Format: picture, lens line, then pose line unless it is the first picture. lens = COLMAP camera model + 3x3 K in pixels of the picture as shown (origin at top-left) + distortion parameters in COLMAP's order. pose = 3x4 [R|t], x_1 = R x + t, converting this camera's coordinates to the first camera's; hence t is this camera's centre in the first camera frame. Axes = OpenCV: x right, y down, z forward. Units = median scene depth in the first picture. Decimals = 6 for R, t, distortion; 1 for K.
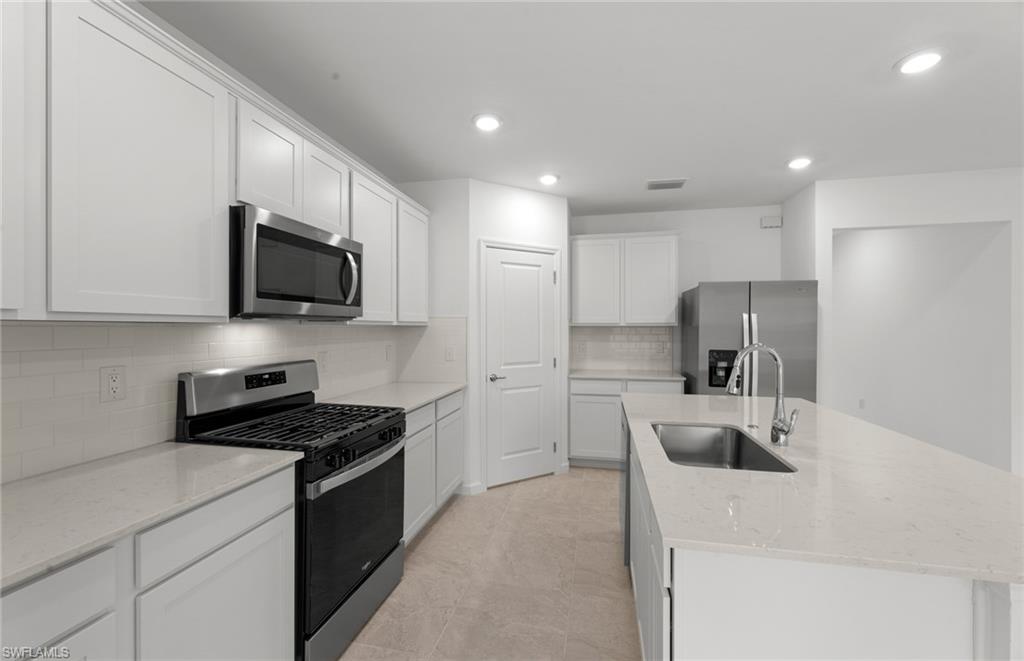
lens RADIAL K [[415.3, 0, 512.4], [0, 415.3, 327.8], [0, 0, 1]] dist [0.003857, -0.000187]
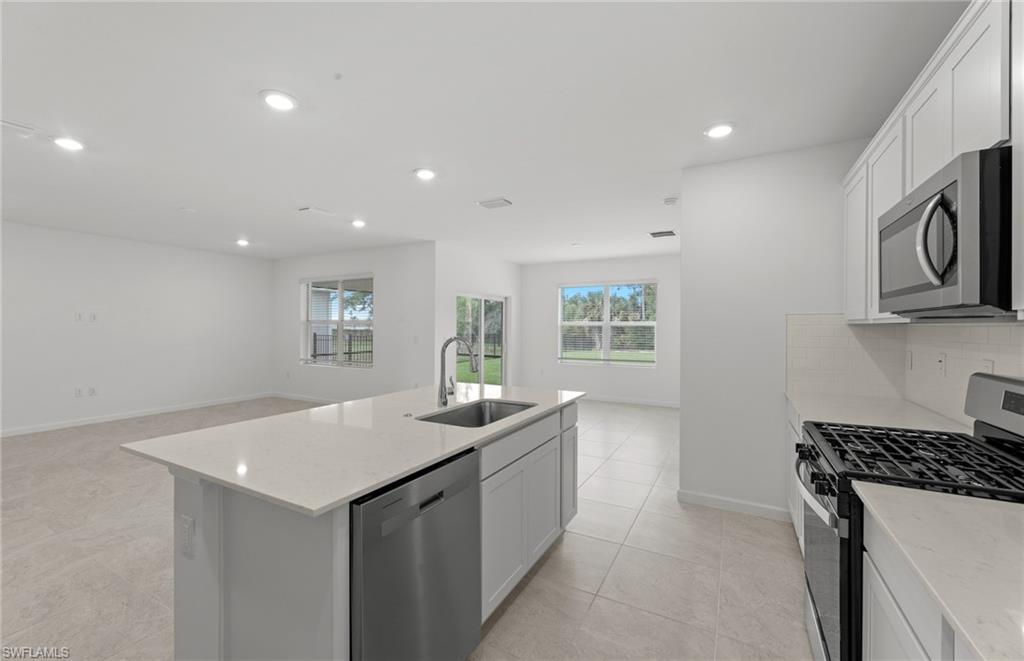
lens RADIAL K [[415.3, 0, 511.7], [0, 415.3, 328.6], [0, 0, 1]] dist [0.003857, -0.000187]
pose [[-0.958749, -0.005751, 0.284197, 0.003288], [-0.003755, 0.999964, 0.007570, -0.000186], [-0.284230, 0.006190, -0.958736, 1.050787]]
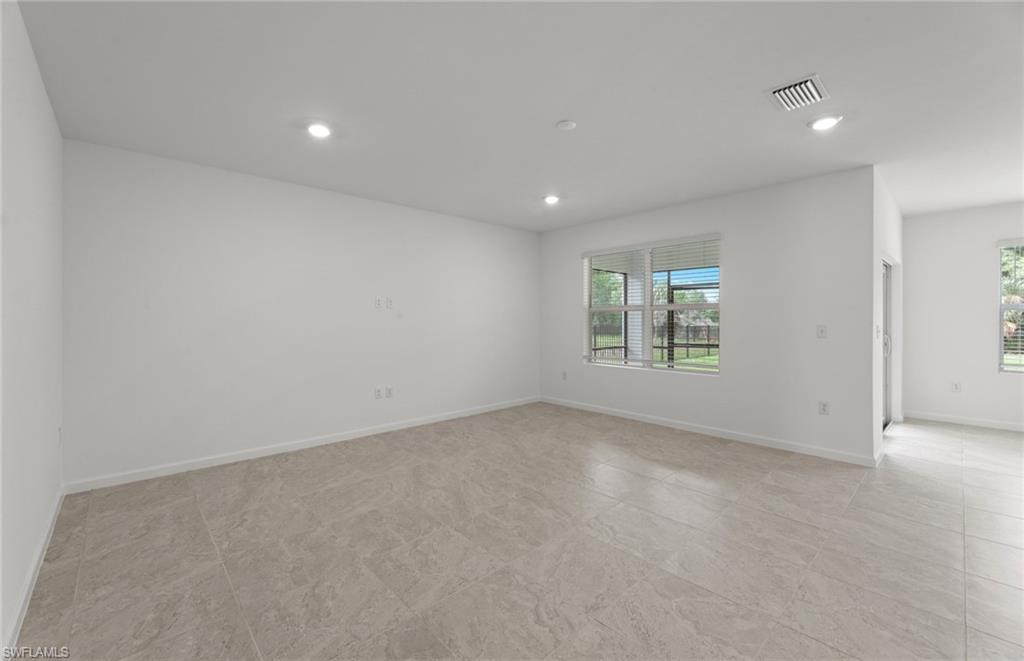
lens RADIAL K [[415.3, 0, 510.8], [0, 415.3, 322.7], [0, 0, 1]] dist [0.003857, -0.000187]
pose [[-0.820219, -0.004703, 0.572031, 0.926931], [0.001902, 0.999938, 0.010948, 0.022977], [-0.572047, 0.010068, -0.820159, 0.840241]]
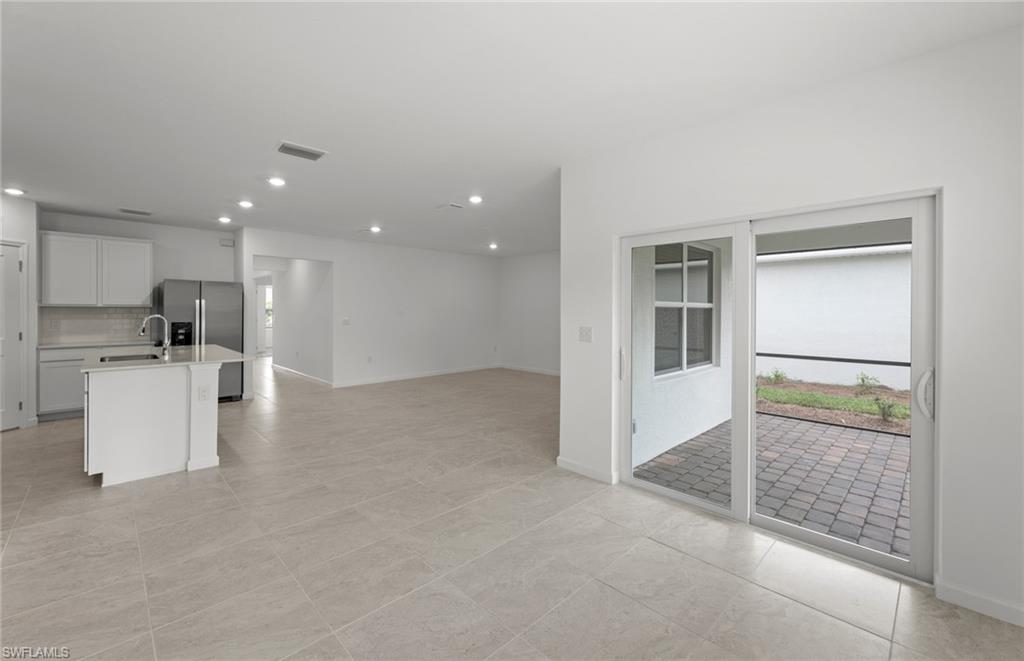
lens RADIAL K [[415.3, 0, 504.6], [0, 415.3, 311.9], [0, 0, 1]] dist [0.003857, -0.000187]
pose [[0.559726, 0.000361, 0.828678, -0.126894], [-0.001543, 0.999999, 0.000606, 0.010508], [-0.828677, -0.001618, 0.559725, -0.929118]]
